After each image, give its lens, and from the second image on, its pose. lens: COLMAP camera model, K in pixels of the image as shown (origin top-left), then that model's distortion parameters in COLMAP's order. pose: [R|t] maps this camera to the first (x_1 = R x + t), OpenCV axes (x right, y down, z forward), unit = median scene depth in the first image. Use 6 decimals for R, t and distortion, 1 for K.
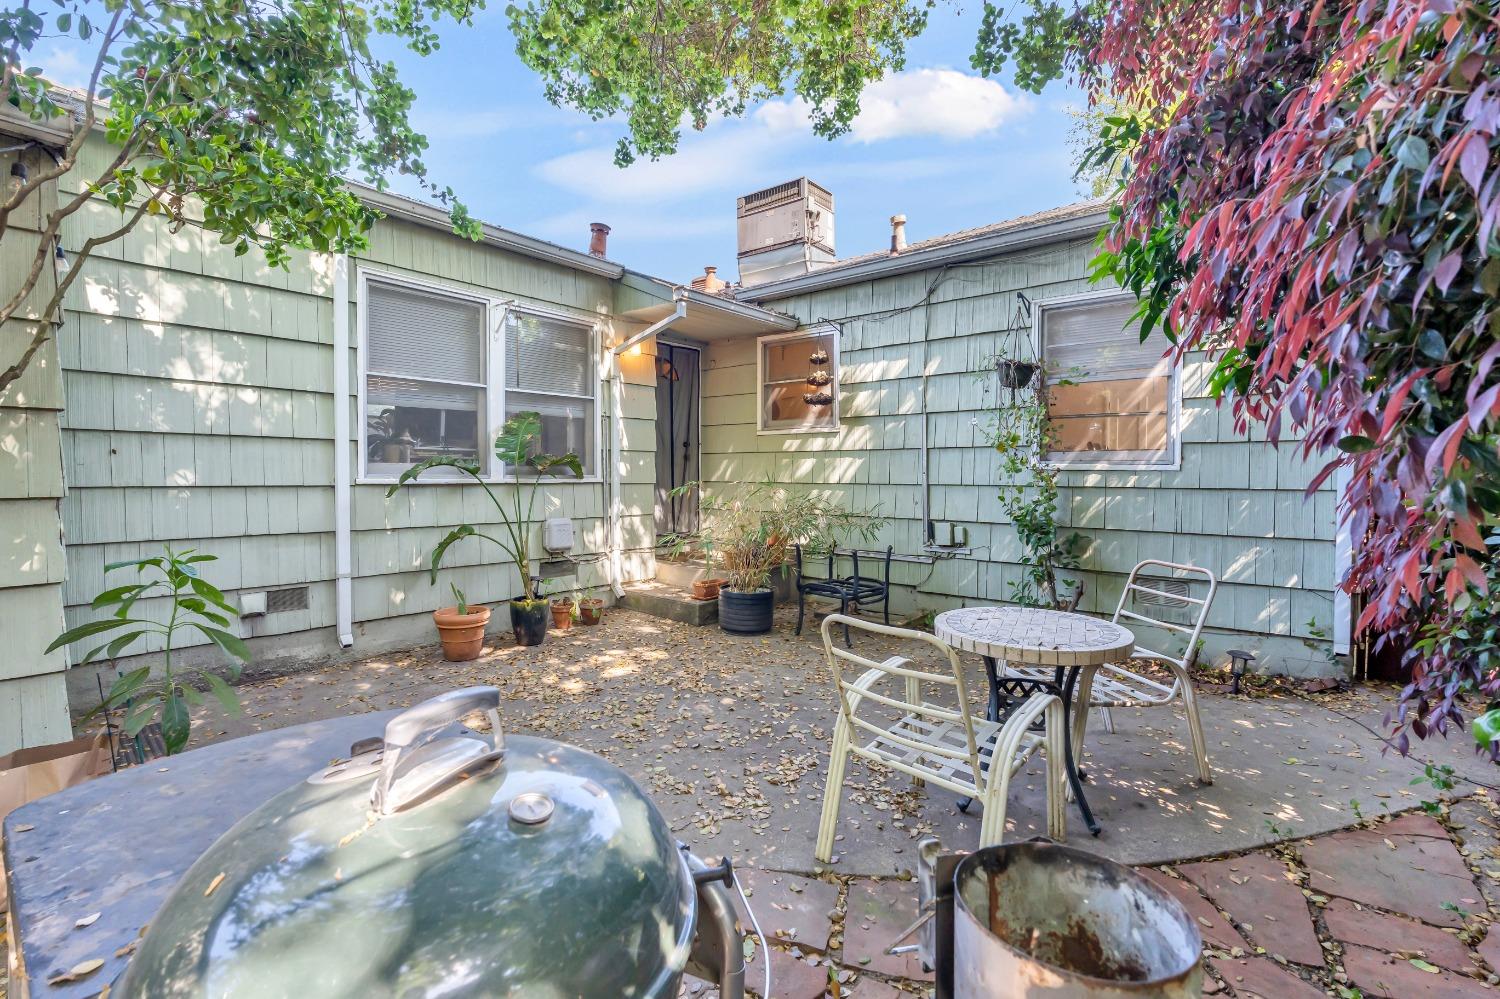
lens RADIAL K [[649.0, 0, 749.0], [0, 649.0, 487.3], [0, 0, 1]] dist [0.001903, 0.000292]
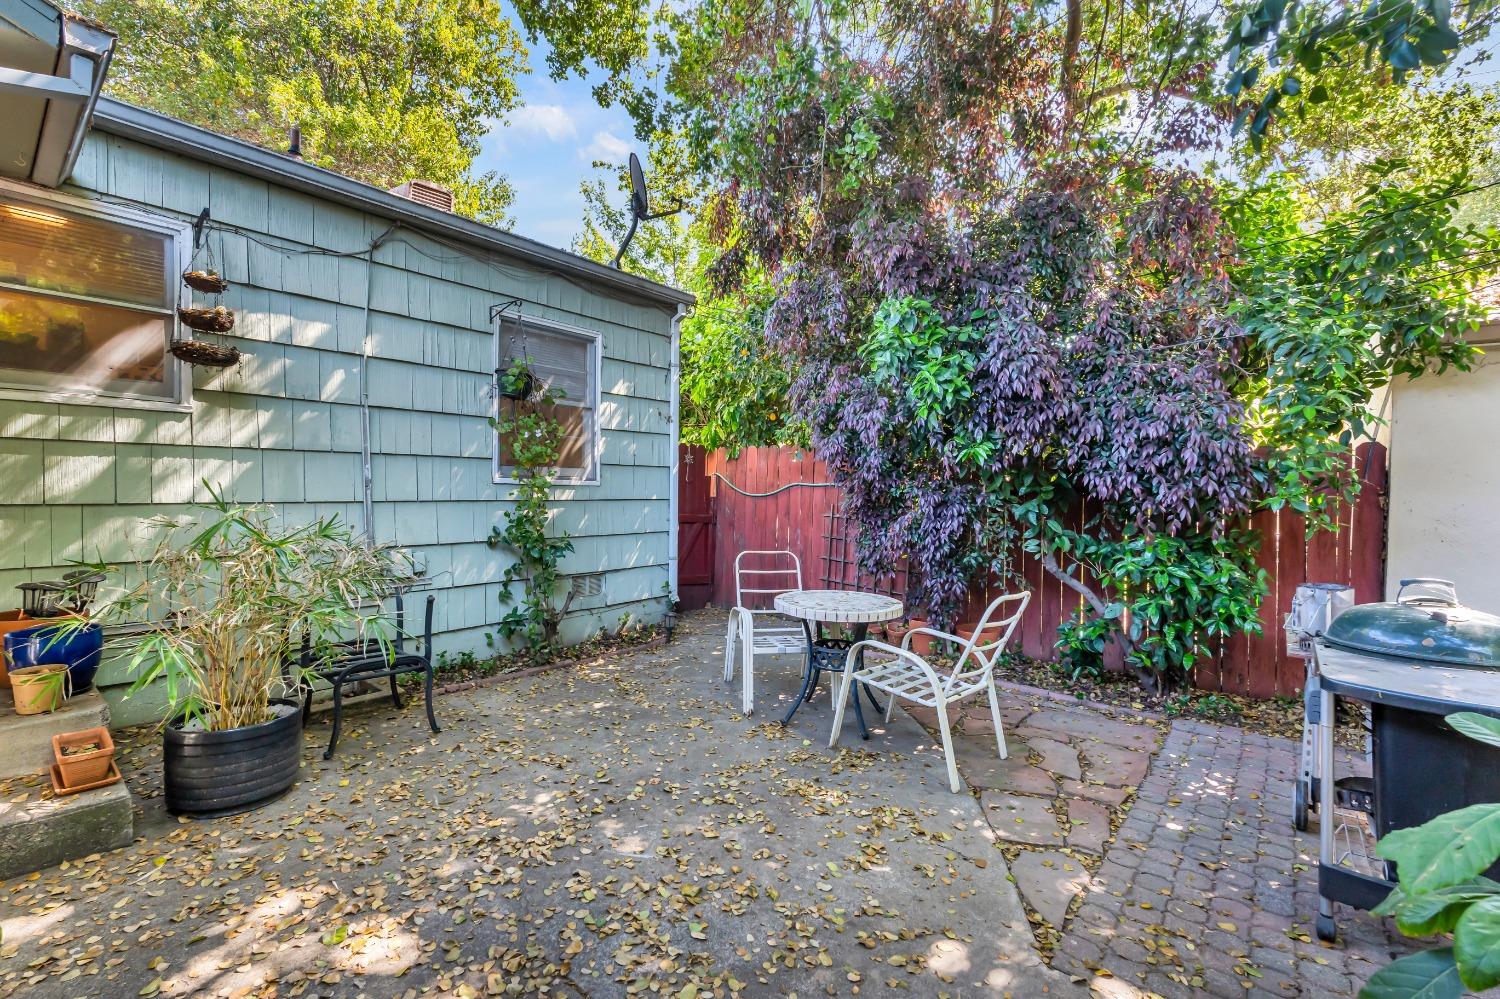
lens RADIAL K [[649.0, 0, 760.6], [0, 649.0, 496.2], [0, 0, 1]] dist [0.001903, 0.000292]
pose [[0.008390, -0.019448, 0.999776, -0.454991], [0.006285, 0.999792, 0.019396, -0.021619], [-0.999945, 0.006121, 0.008511, 0.522635]]
